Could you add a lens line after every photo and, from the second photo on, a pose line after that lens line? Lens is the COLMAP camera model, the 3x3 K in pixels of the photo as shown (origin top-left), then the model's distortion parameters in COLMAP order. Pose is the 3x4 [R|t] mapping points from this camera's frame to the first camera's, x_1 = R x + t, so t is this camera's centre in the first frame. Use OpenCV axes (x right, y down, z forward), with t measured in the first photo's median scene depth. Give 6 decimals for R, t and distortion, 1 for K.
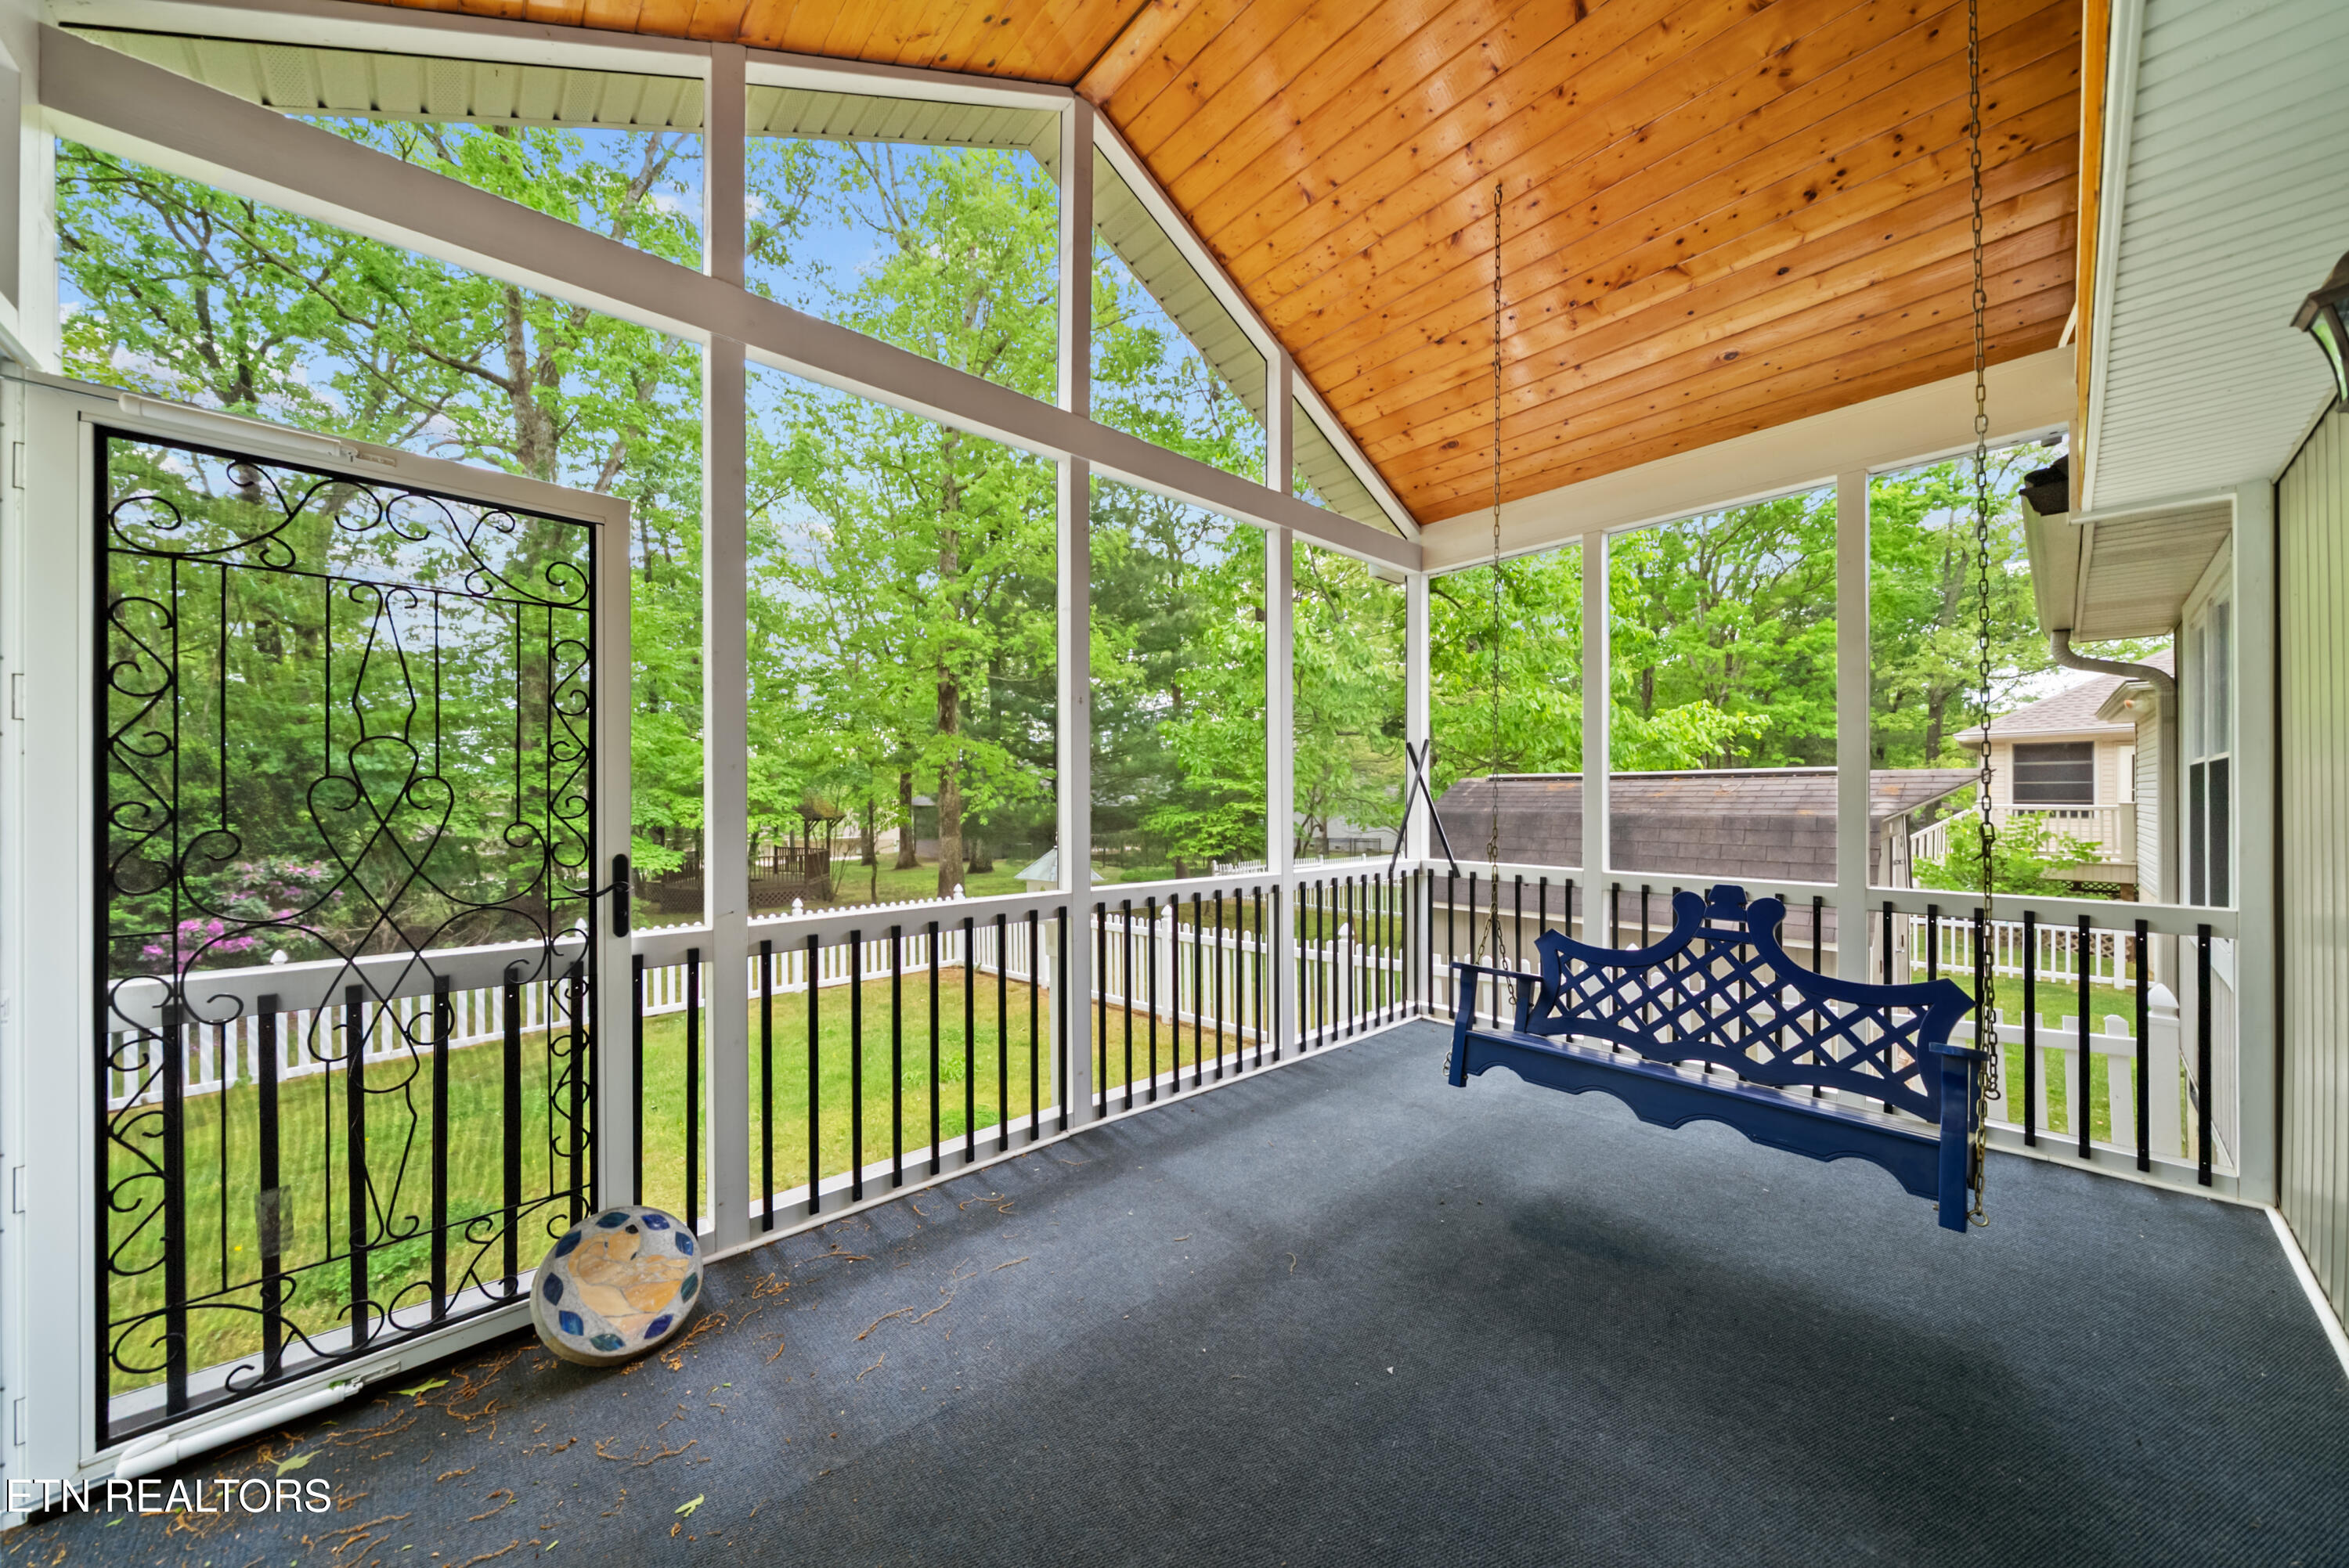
lens RADIAL K [[805.2, 0, 1171.3], [0, 805.2, 787.9], [0, 0, 1]] dist [-0.003333, 0.000085]
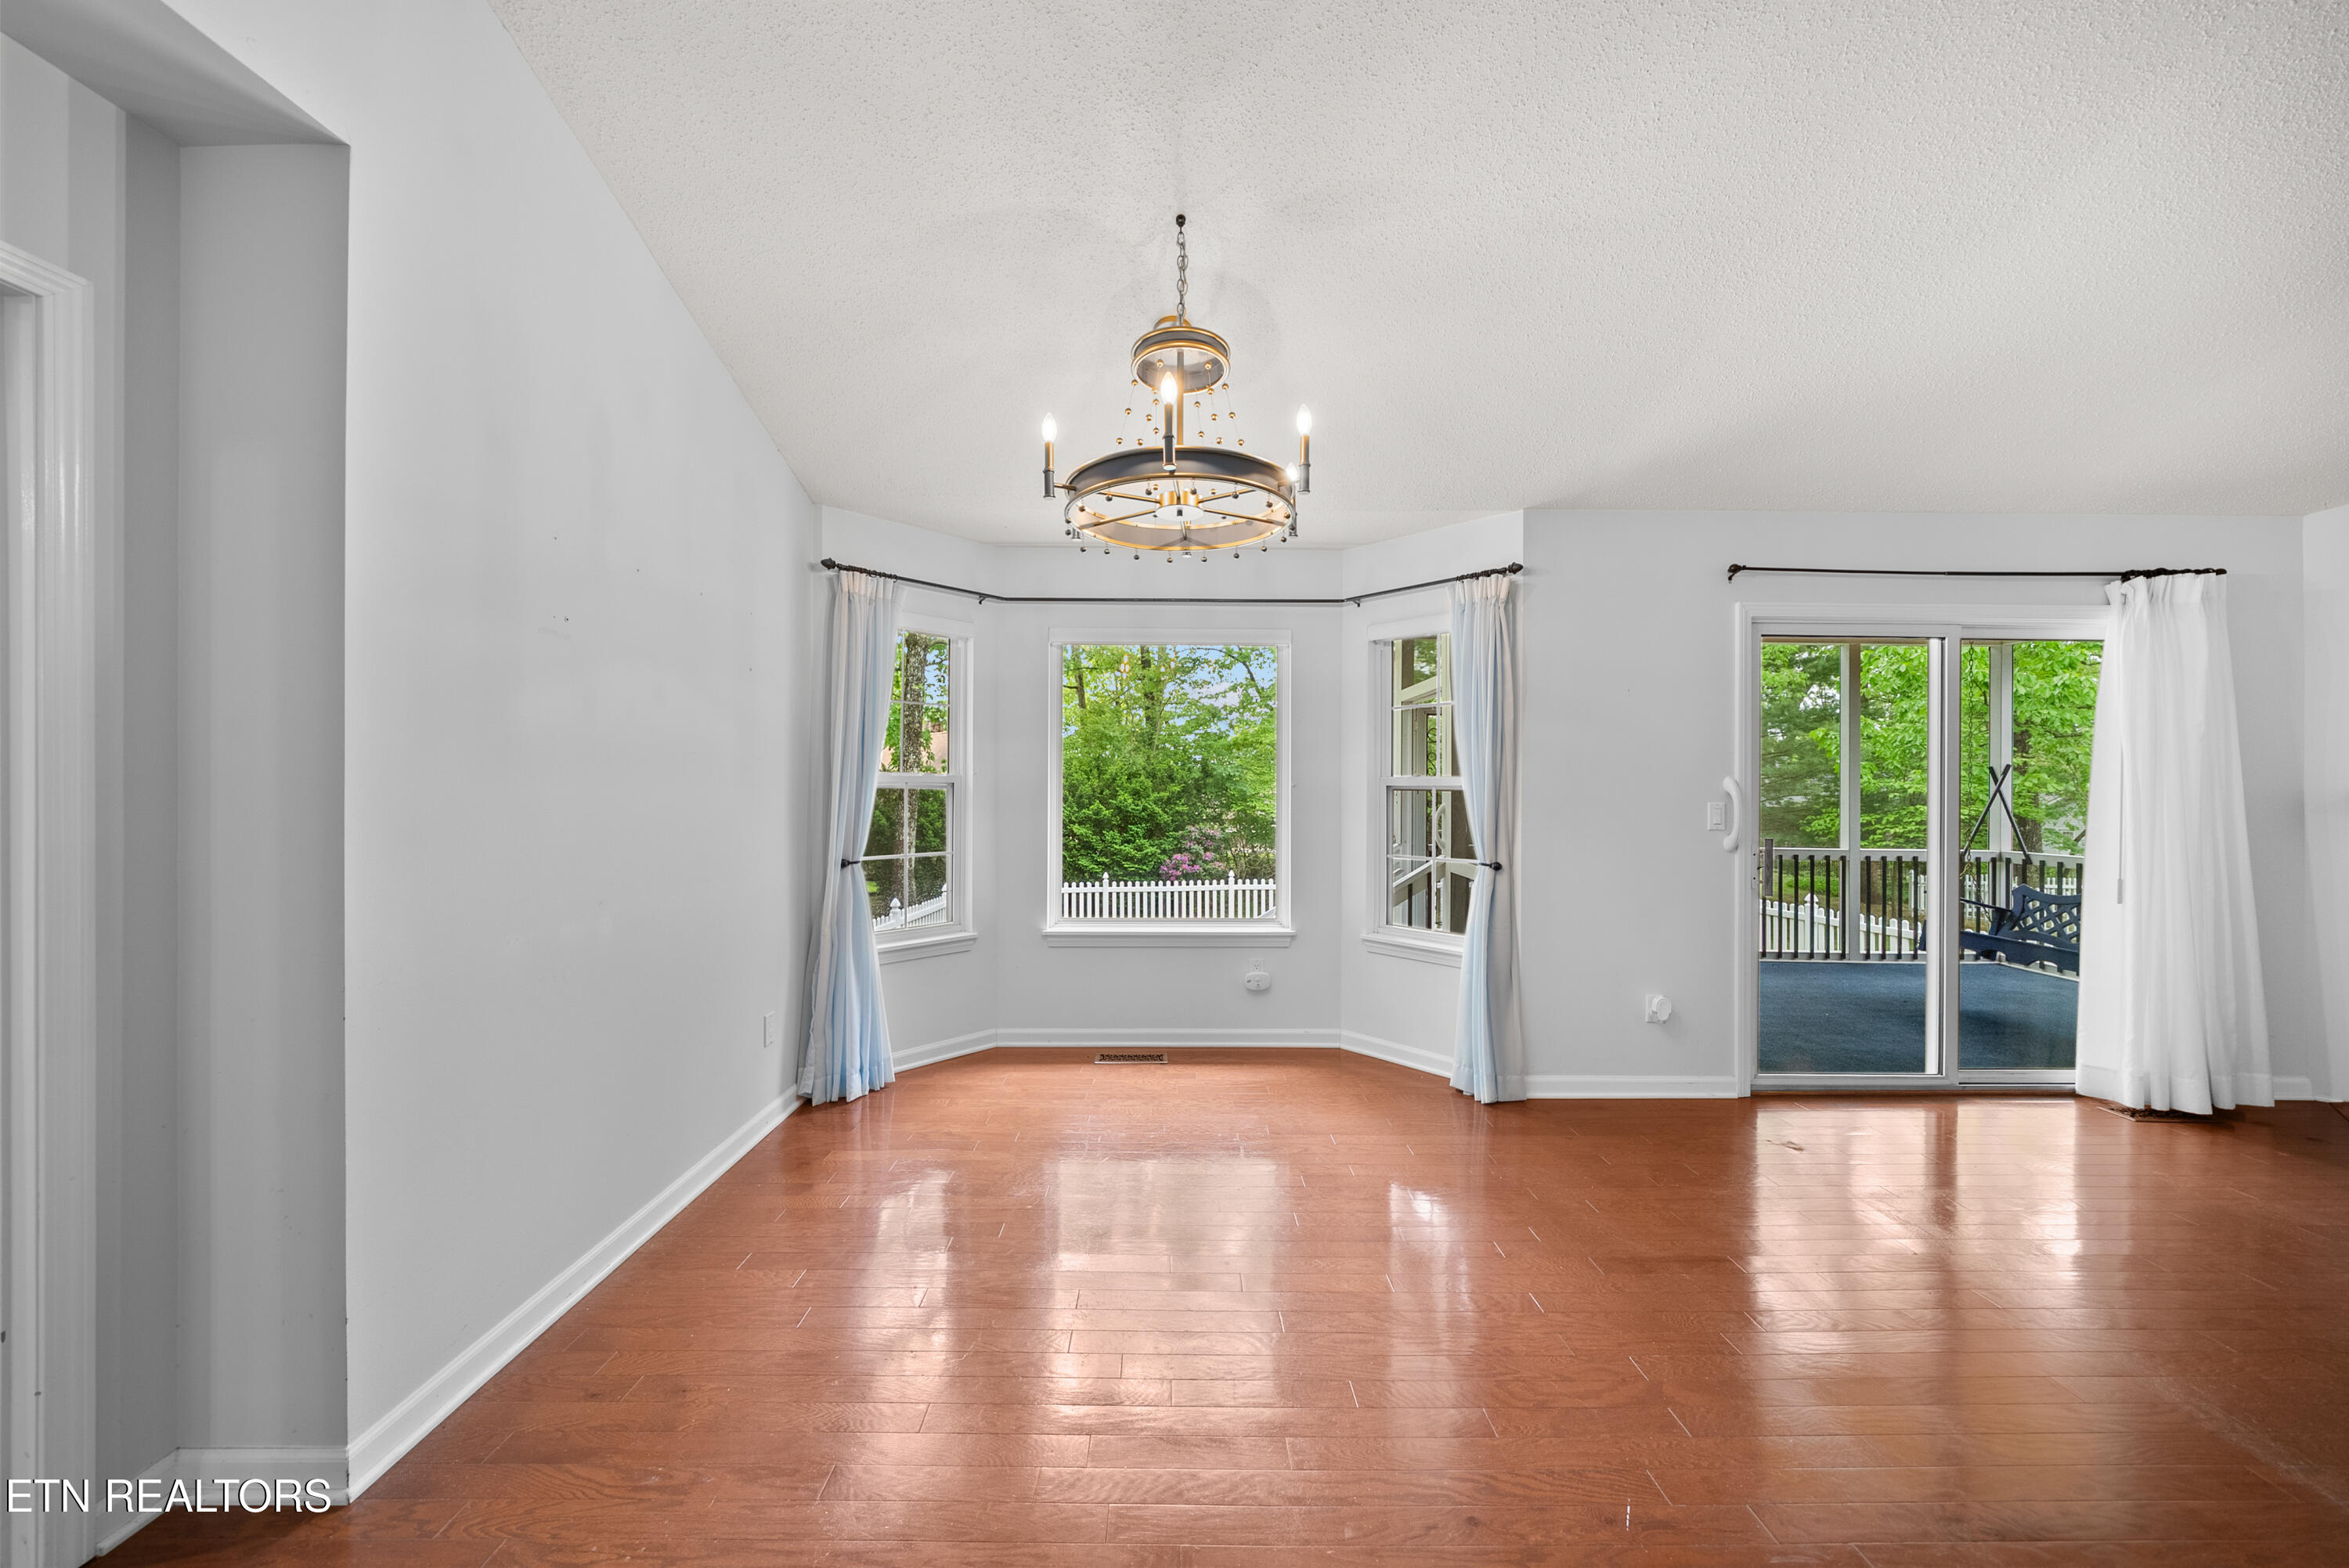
lens RADIAL K [[805.2, 0, 1171.3], [0, 805.2, 787.9], [0, 0, 1]] dist [-0.003333, 0.000085]
pose [[0.743311, 0.007290, -0.668906, 0.177106], [-0.002767, 0.999966, 0.007822, -0.028491], [0.668940, -0.003964, 0.743306, -1.039322]]
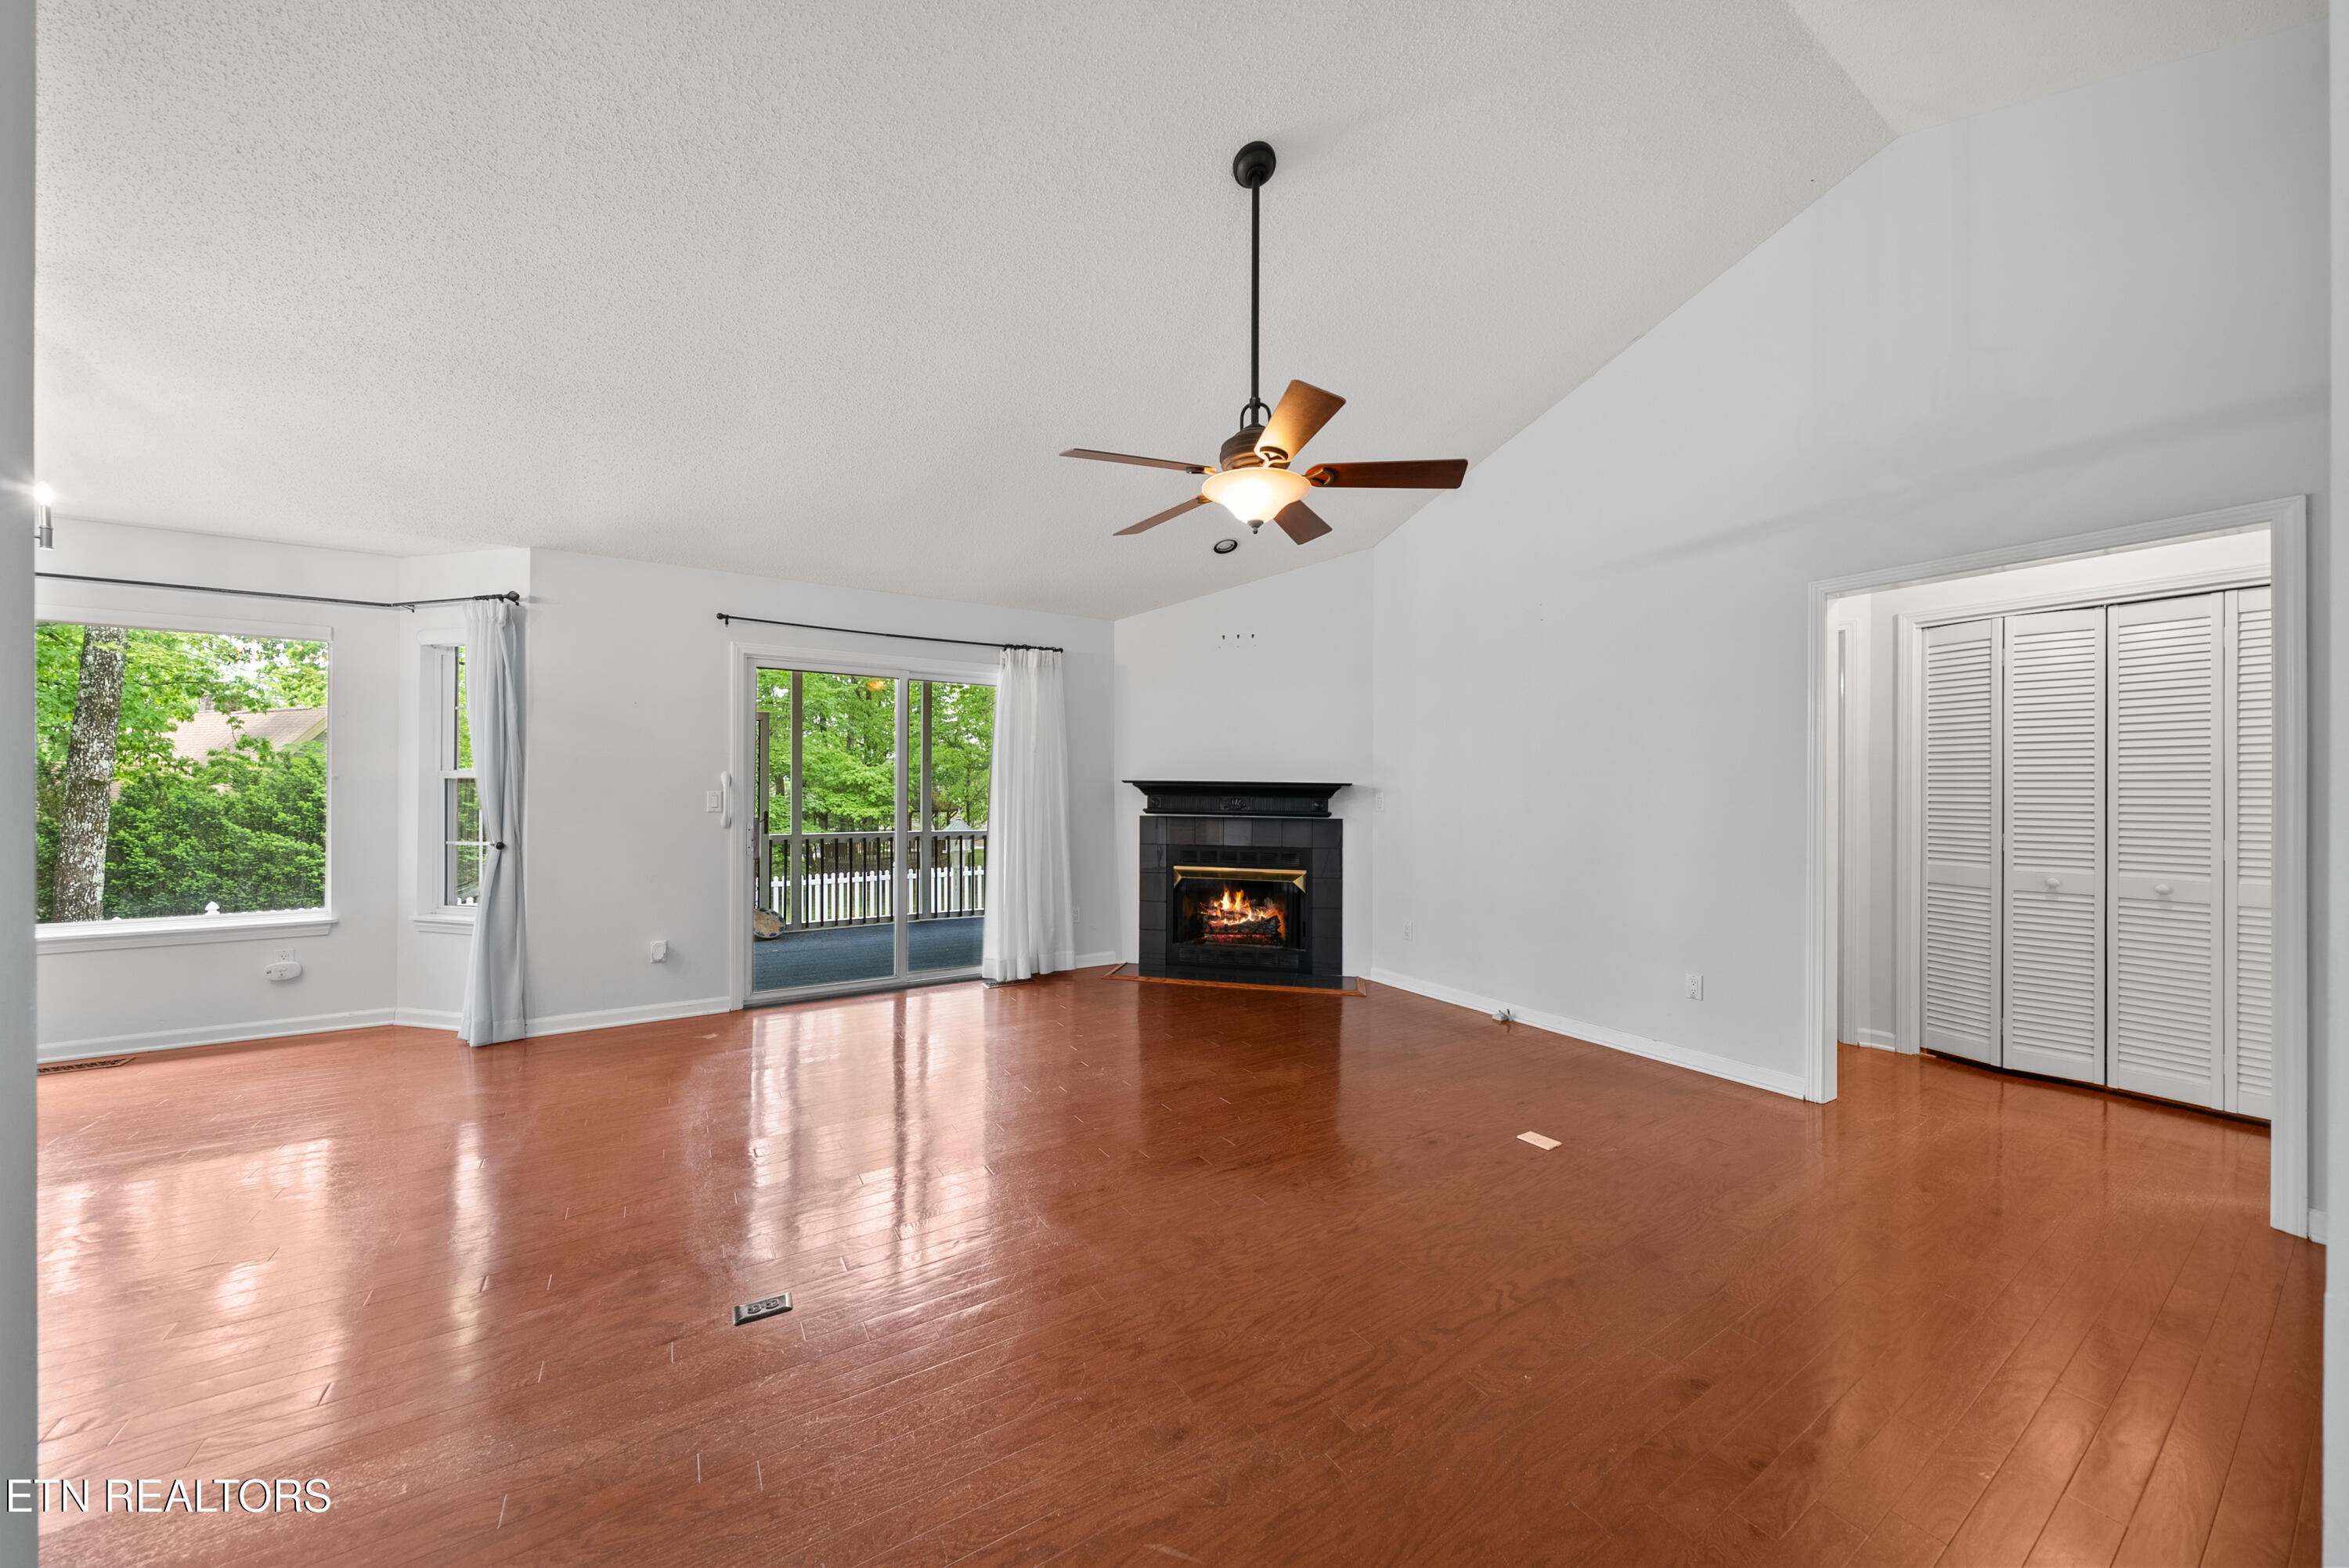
lens RADIAL K [[805.2, 0, 1171.3], [0, 805.2, 787.9], [0, 0, 1]] dist [-0.003333, 0.000085]
pose [[0.984288, 0.004590, -0.176509, 0.799049], [-0.003825, 0.999982, 0.004676, -0.020733], [0.176527, -0.003928, 0.984288, -1.020597]]
